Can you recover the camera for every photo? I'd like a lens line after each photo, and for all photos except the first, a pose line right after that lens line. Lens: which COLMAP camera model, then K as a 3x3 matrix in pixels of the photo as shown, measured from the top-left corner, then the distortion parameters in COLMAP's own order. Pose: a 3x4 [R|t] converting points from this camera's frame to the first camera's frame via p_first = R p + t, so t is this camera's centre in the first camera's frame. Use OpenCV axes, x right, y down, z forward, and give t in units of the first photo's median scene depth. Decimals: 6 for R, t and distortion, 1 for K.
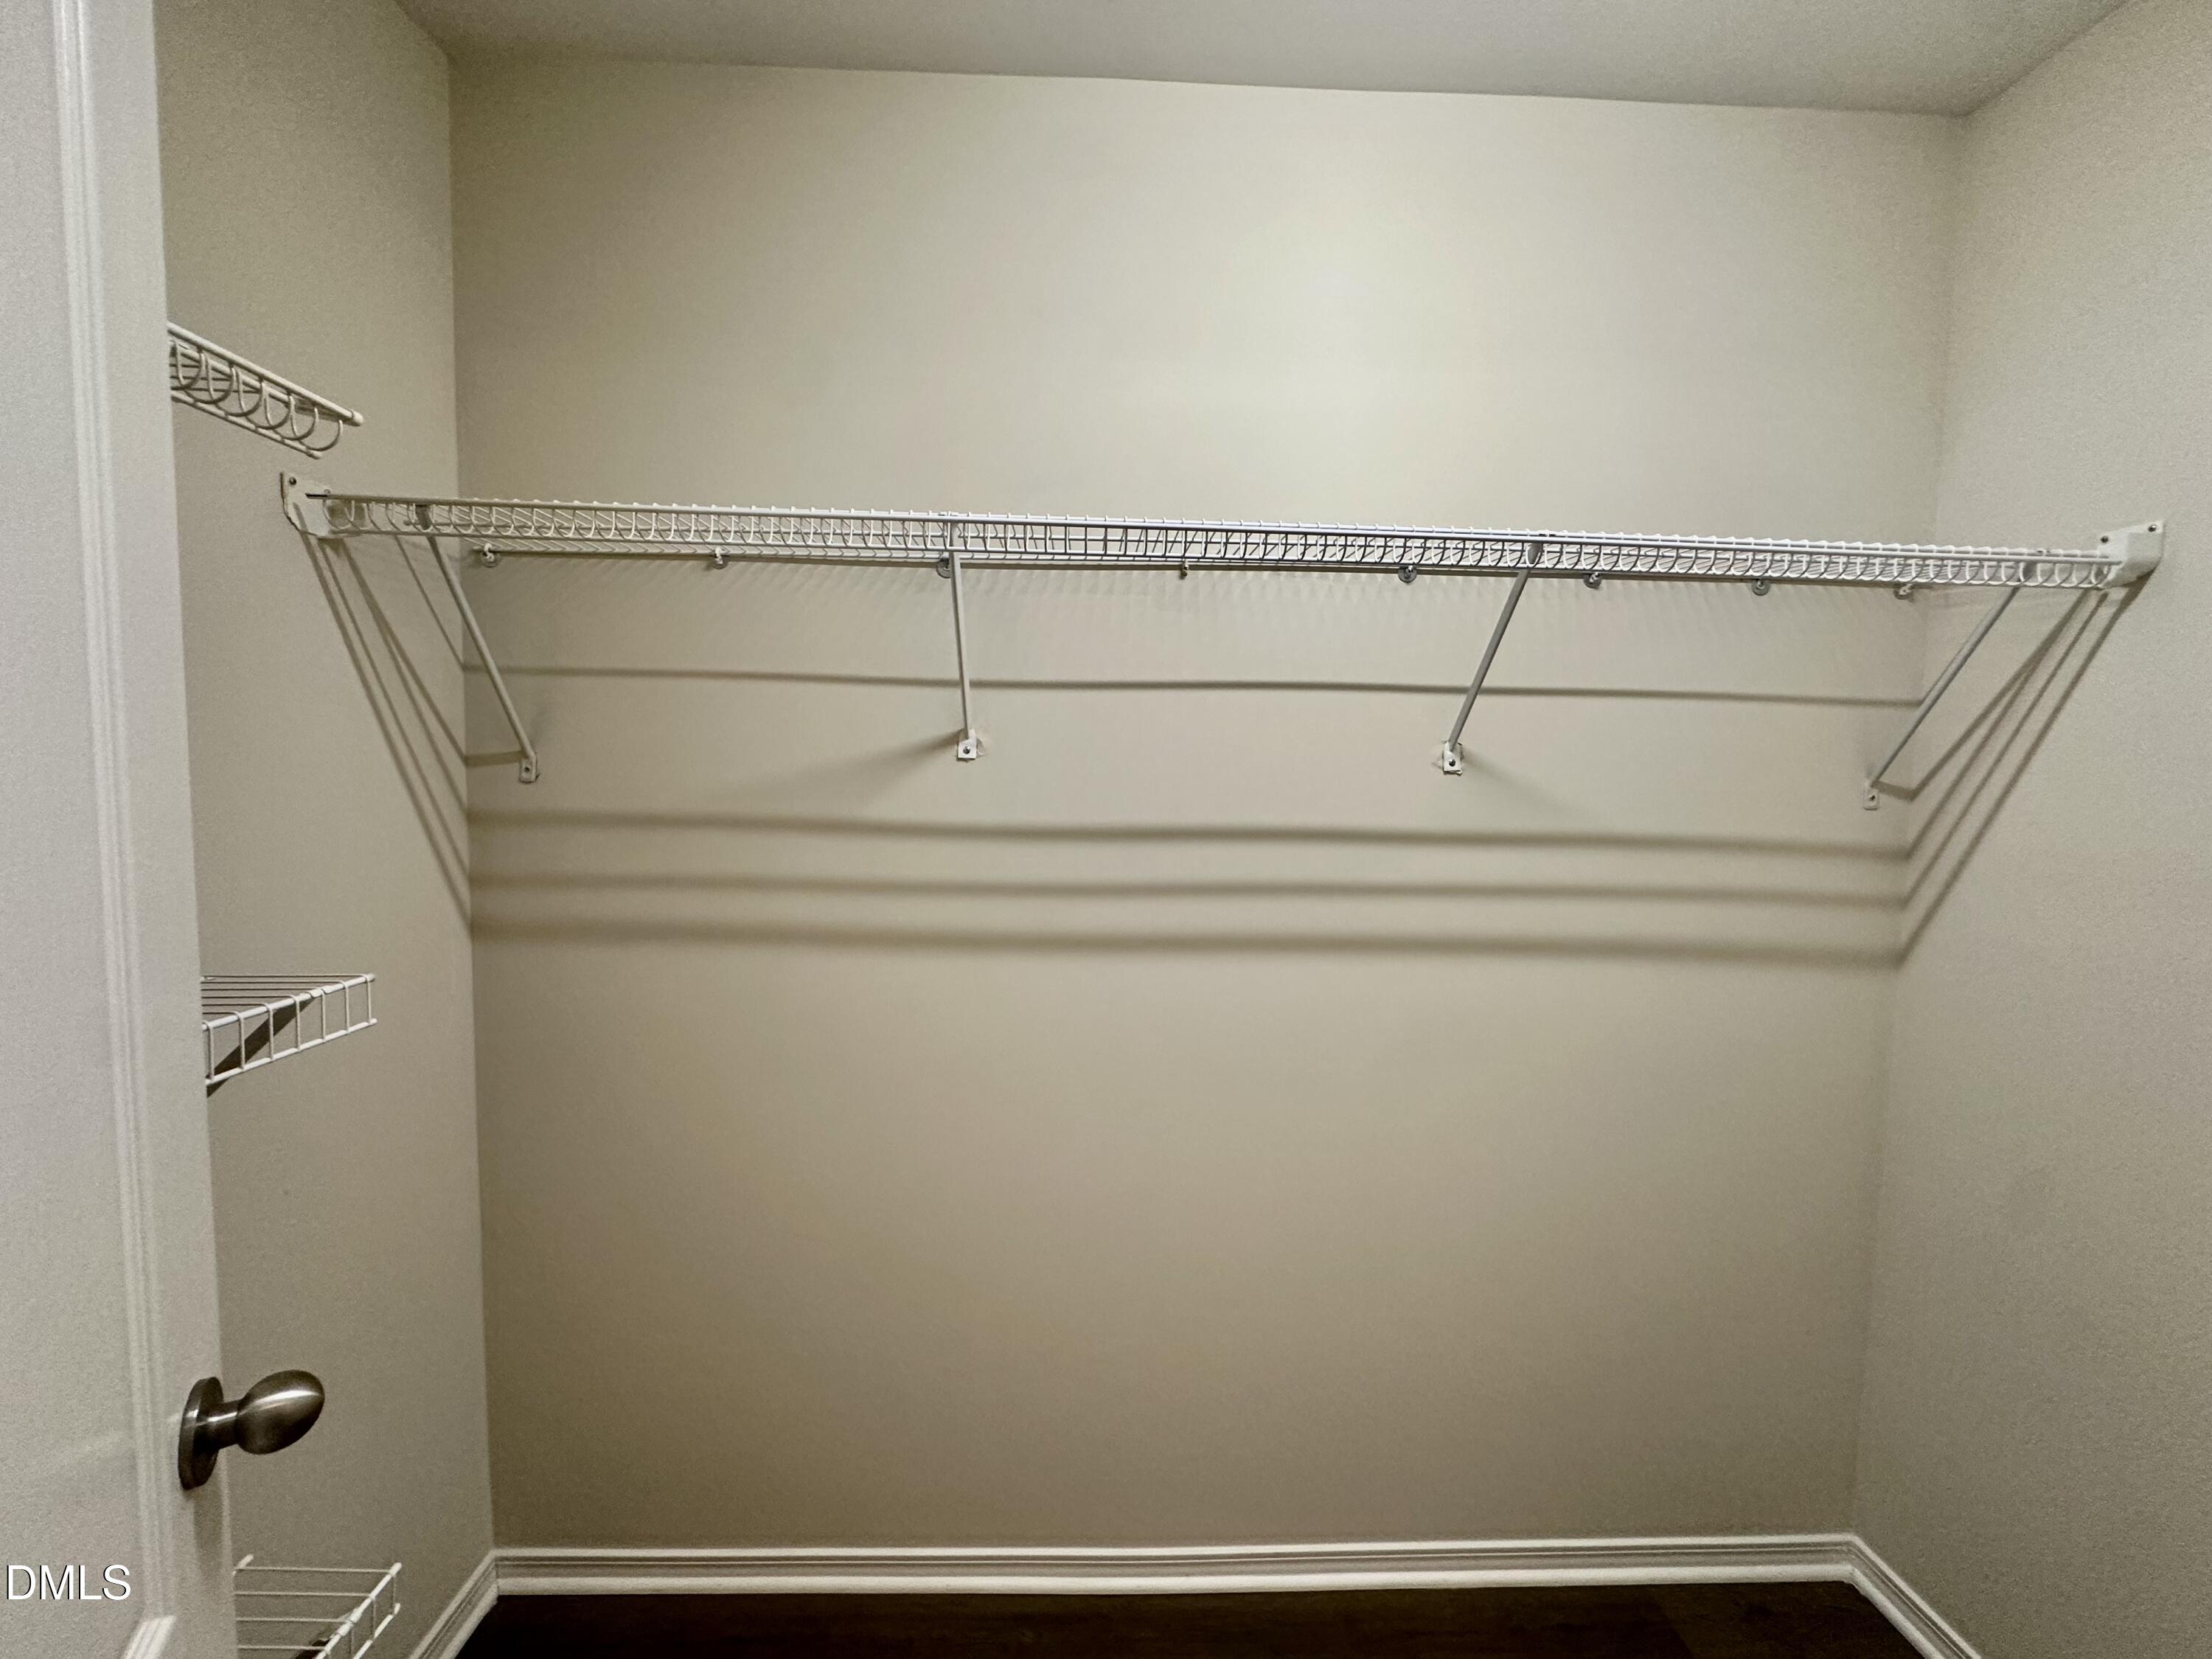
lens RADIAL K [[887.3, 0, 1101.7], [0, 887.3, 832.7], [0, 0, 1]] dist [0.002266, 0.000618]
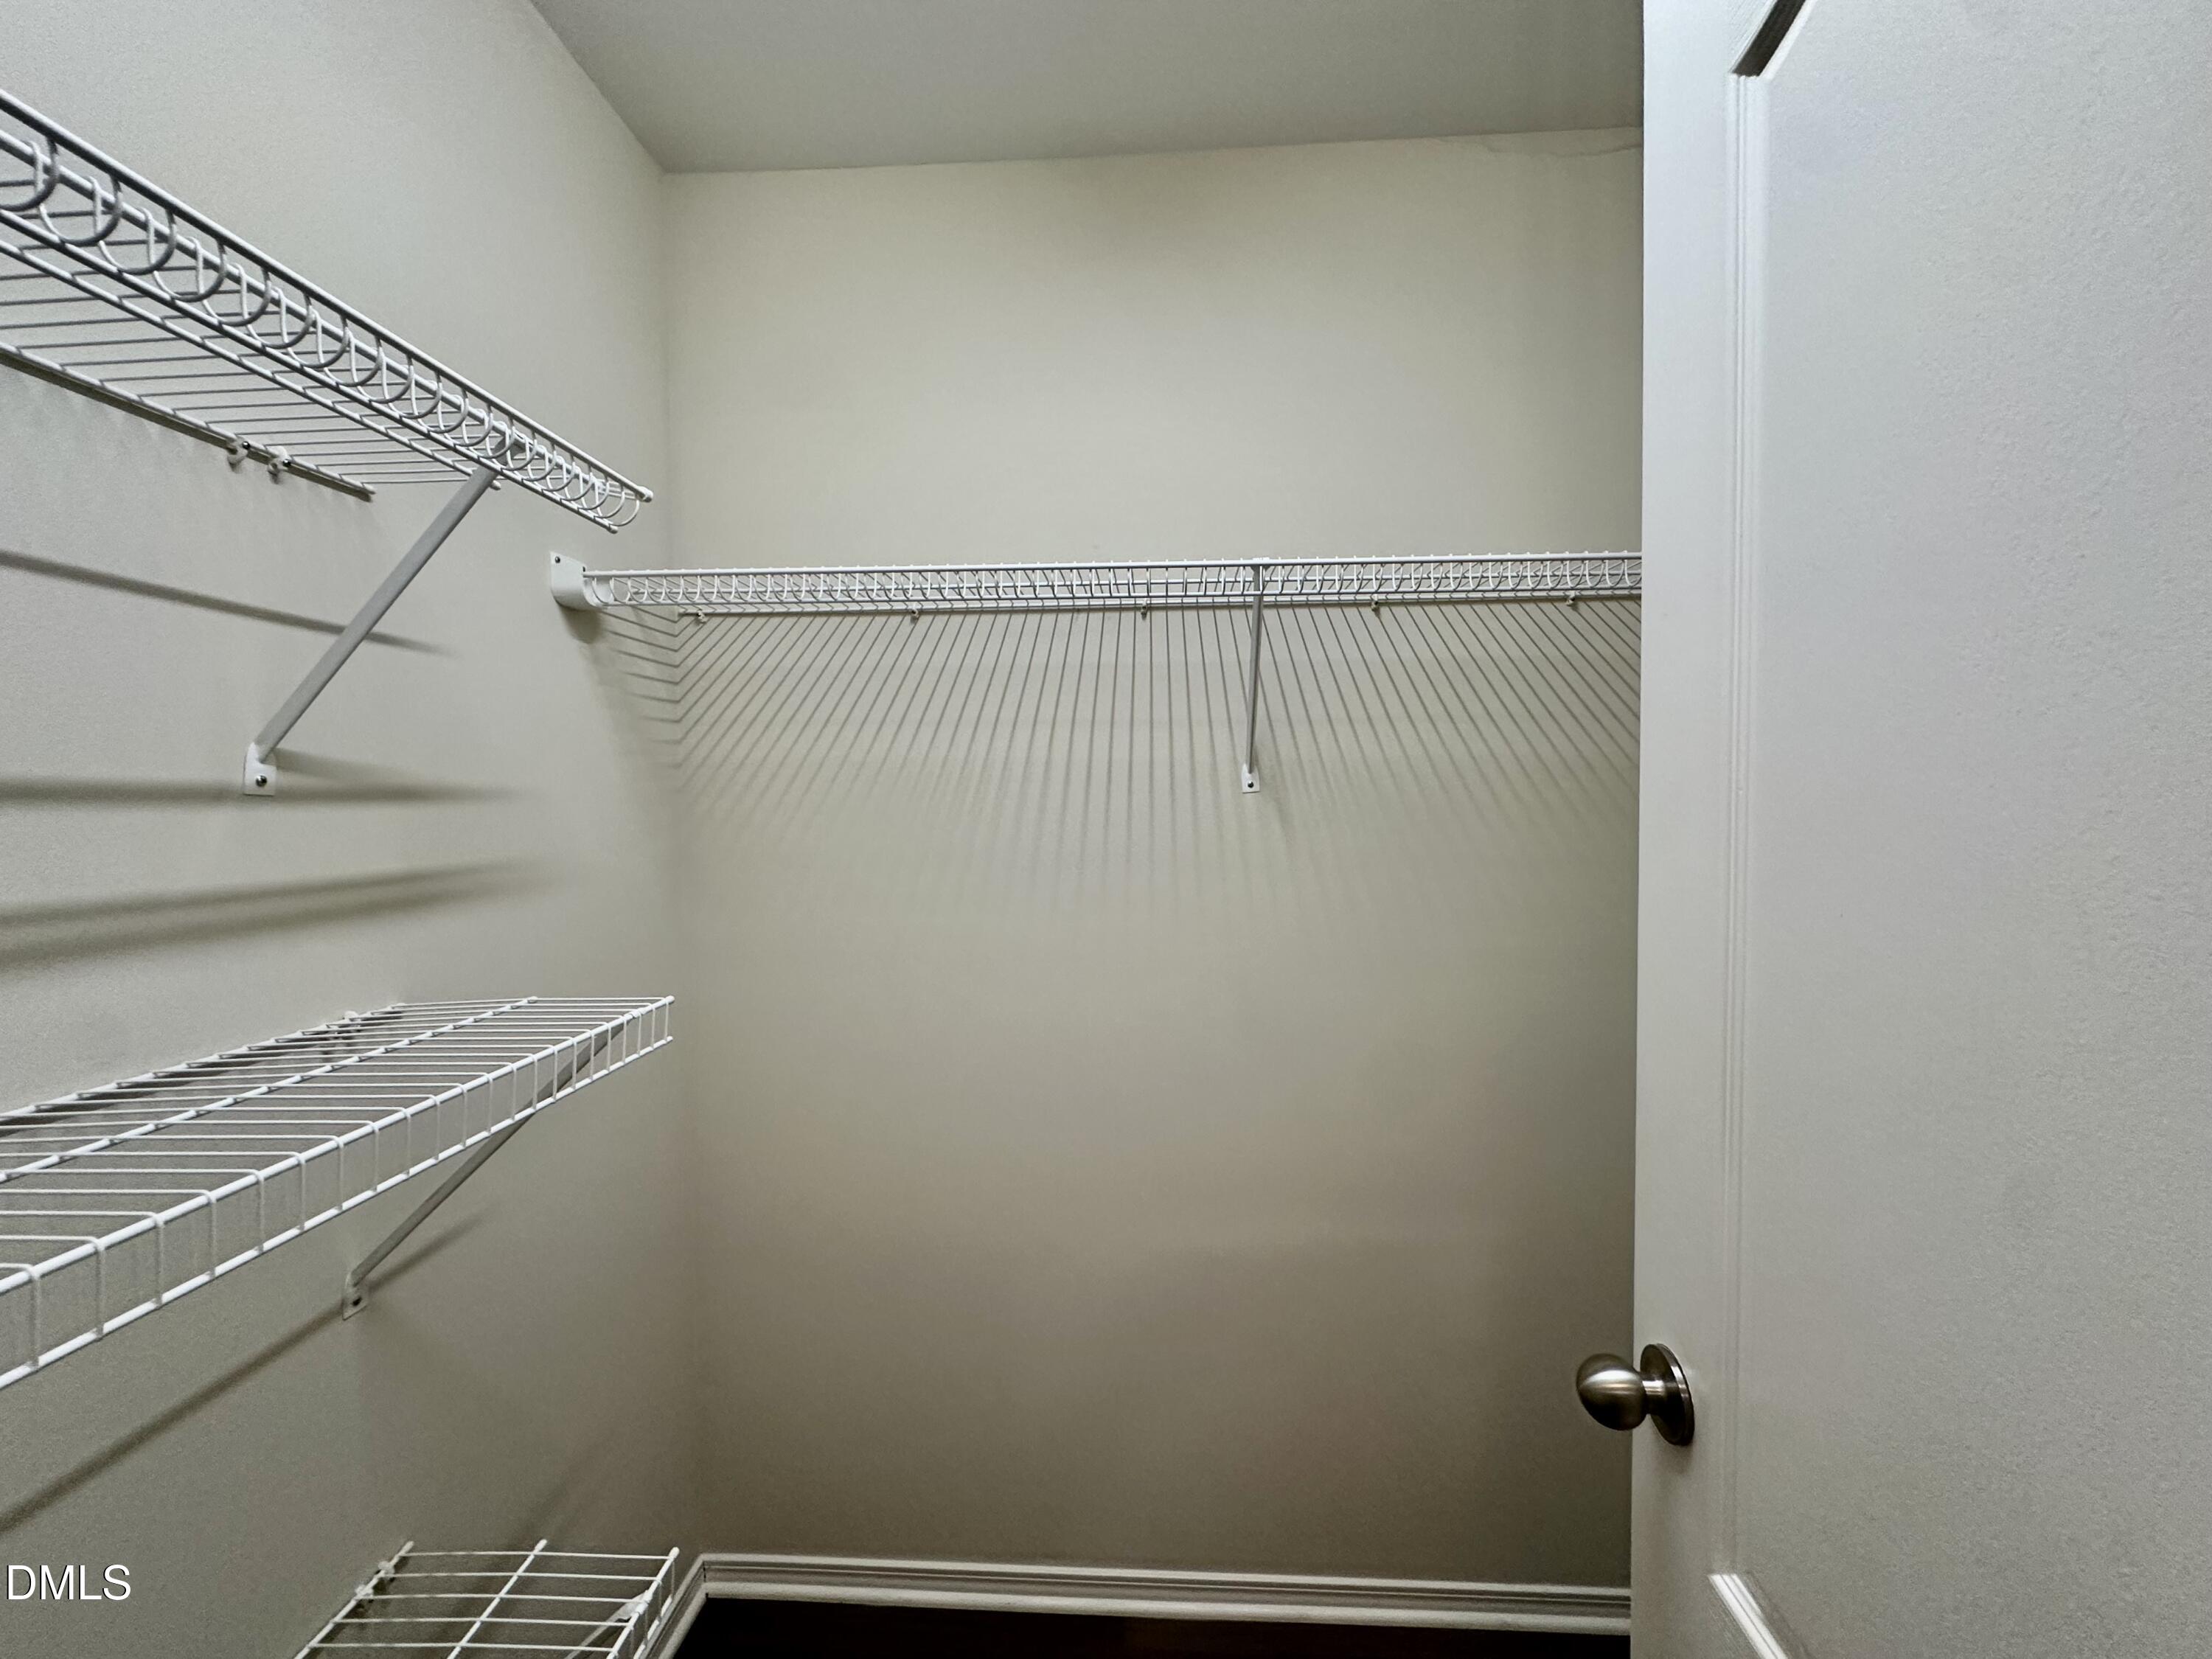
lens RADIAL K [[875.6, 0, 1101.1], [0, 875.6, 836.9], [0, 0, 1]] dist [-0.001685, 0.000079]
pose [[0.999088, -0.036352, -0.022396, -0.171173], [0.035489, 0.998657, -0.037757, 0.013810], [0.023739, 0.036928, 0.999036, -0.057205]]
